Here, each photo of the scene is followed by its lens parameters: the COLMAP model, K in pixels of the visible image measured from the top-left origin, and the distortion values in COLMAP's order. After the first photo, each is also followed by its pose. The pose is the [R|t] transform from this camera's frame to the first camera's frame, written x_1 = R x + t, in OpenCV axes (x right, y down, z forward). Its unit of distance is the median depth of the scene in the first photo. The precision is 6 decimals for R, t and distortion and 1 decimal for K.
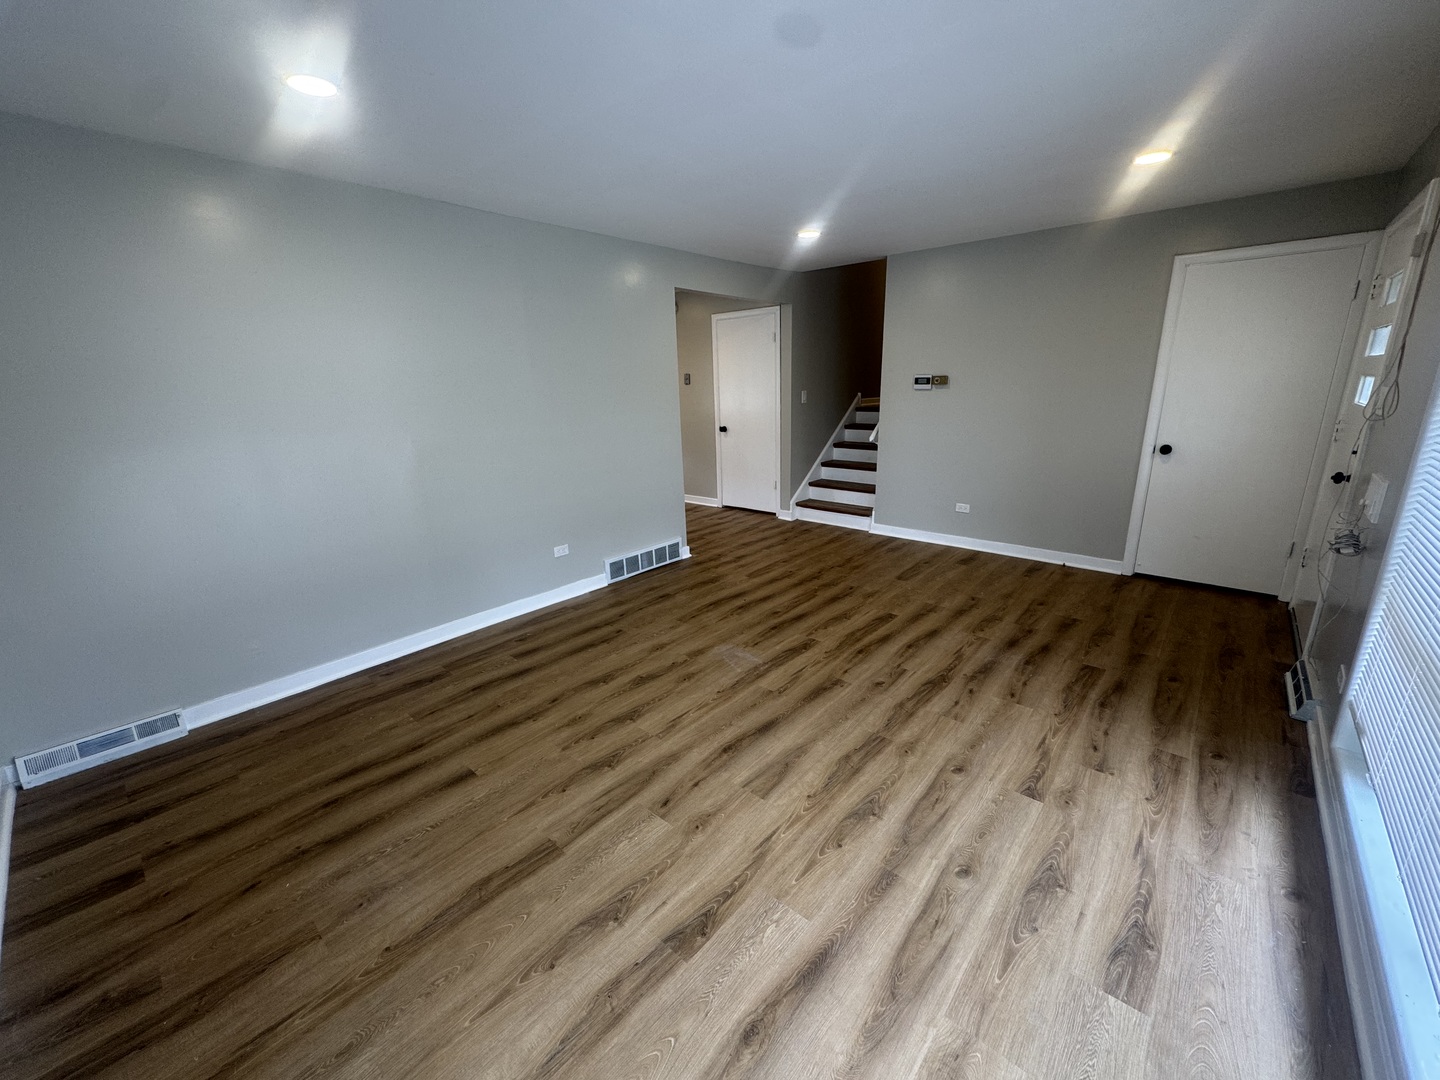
lens RADIAL K [[570.9, 0, 720.0], [0, 570.9, 540.0], [0, 0, 1]] dist [-0.000712, -0.000211]
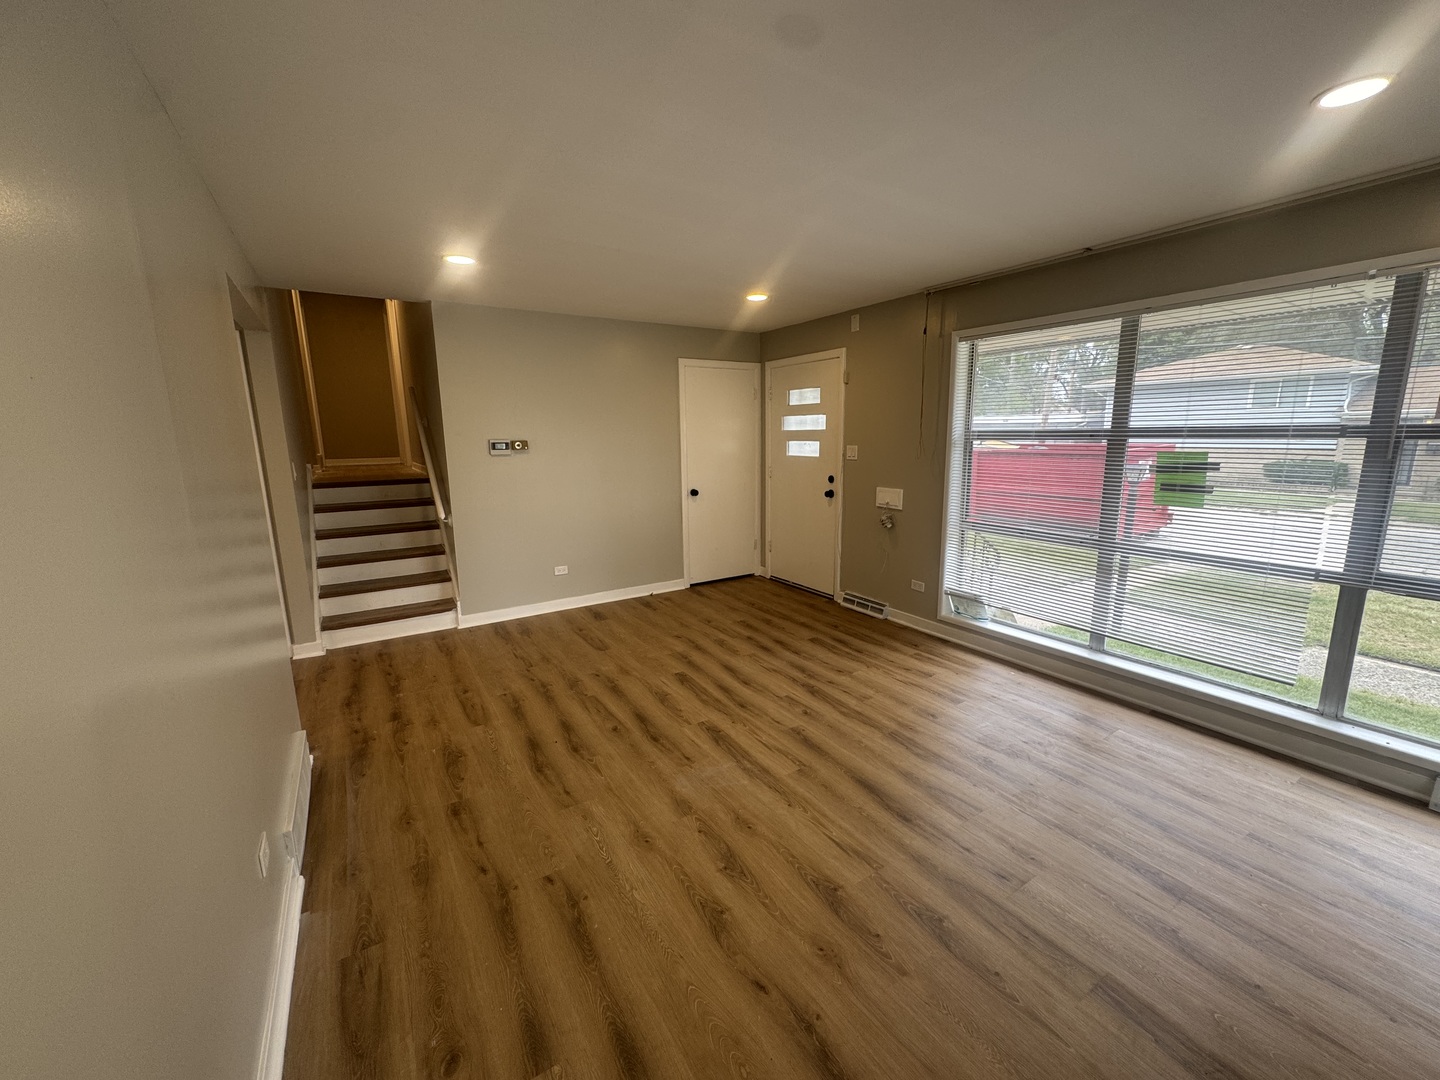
lens RADIAL K [[570.9, 0, 720.0], [0, 570.9, 540.0], [0, 0, 1]] dist [-0.000712, -0.000211]
pose [[0.282112, -0.159502, 0.946030, -0.585513], [0.266430, 0.960320, 0.082460, -0.156404], [-0.921644, 0.228788, 0.313414, 0.572515]]
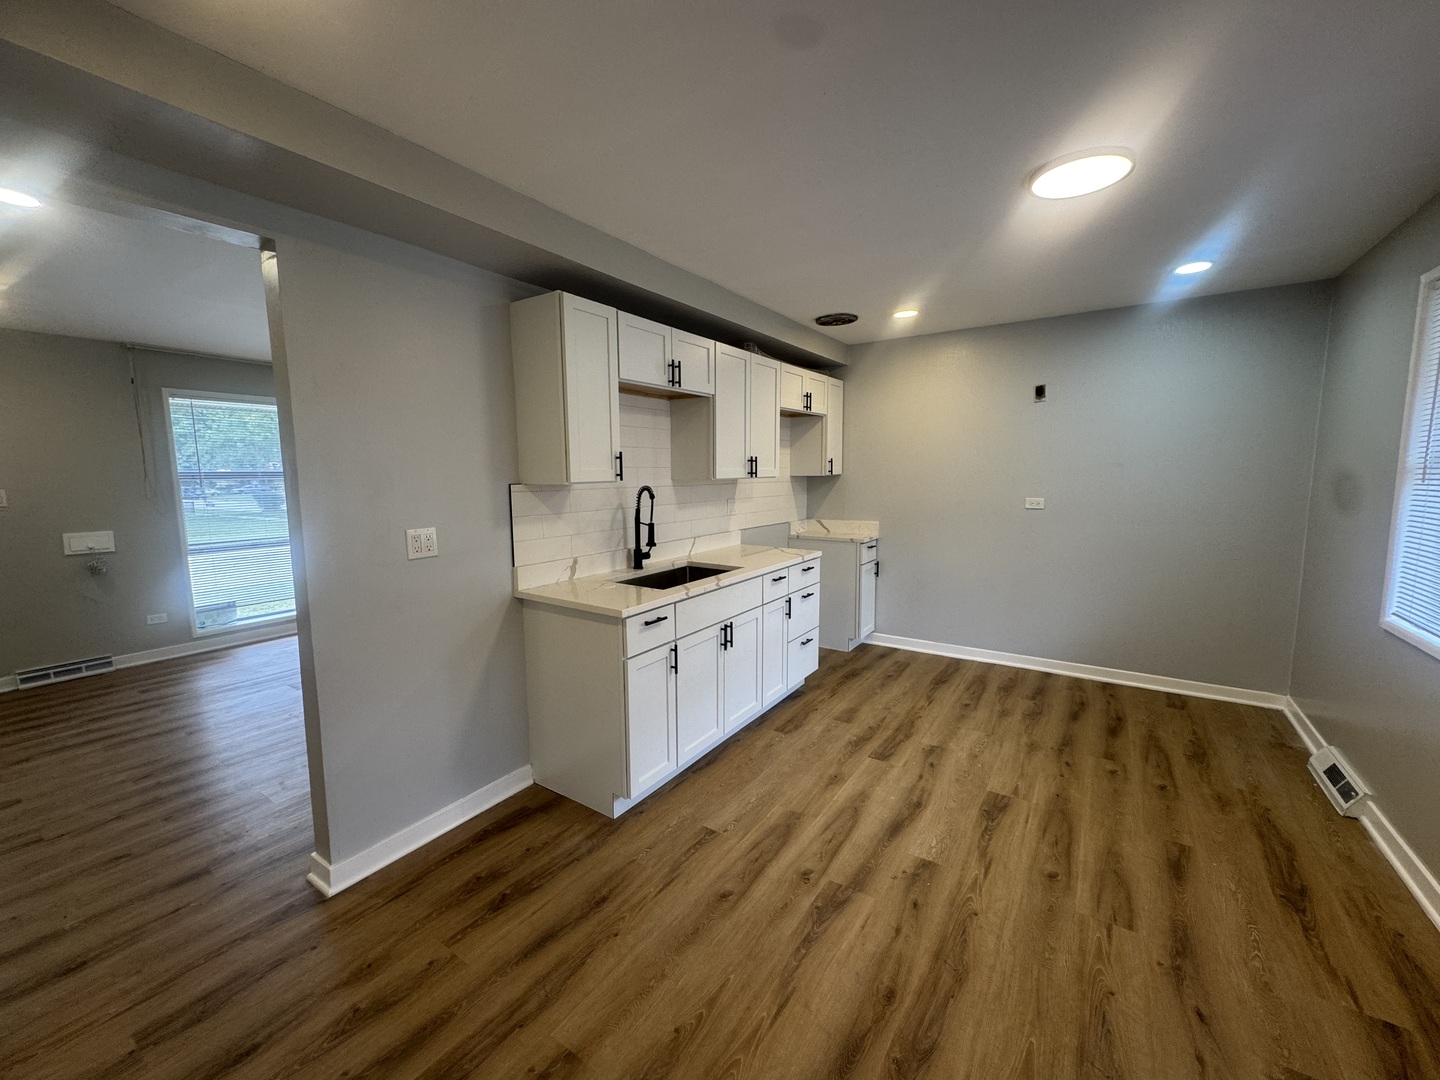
lens RADIAL K [[570.9, 0, 720.0], [0, 570.9, 540.0], [0, 0, 1]] dist [-0.000712, -0.000211]
pose [[-0.990437, 0.050179, -0.128518, -0.423291], [-0.003213, 0.922873, 0.385091, -0.497244], [0.137929, 0.381821, -0.913886, 1.827005]]
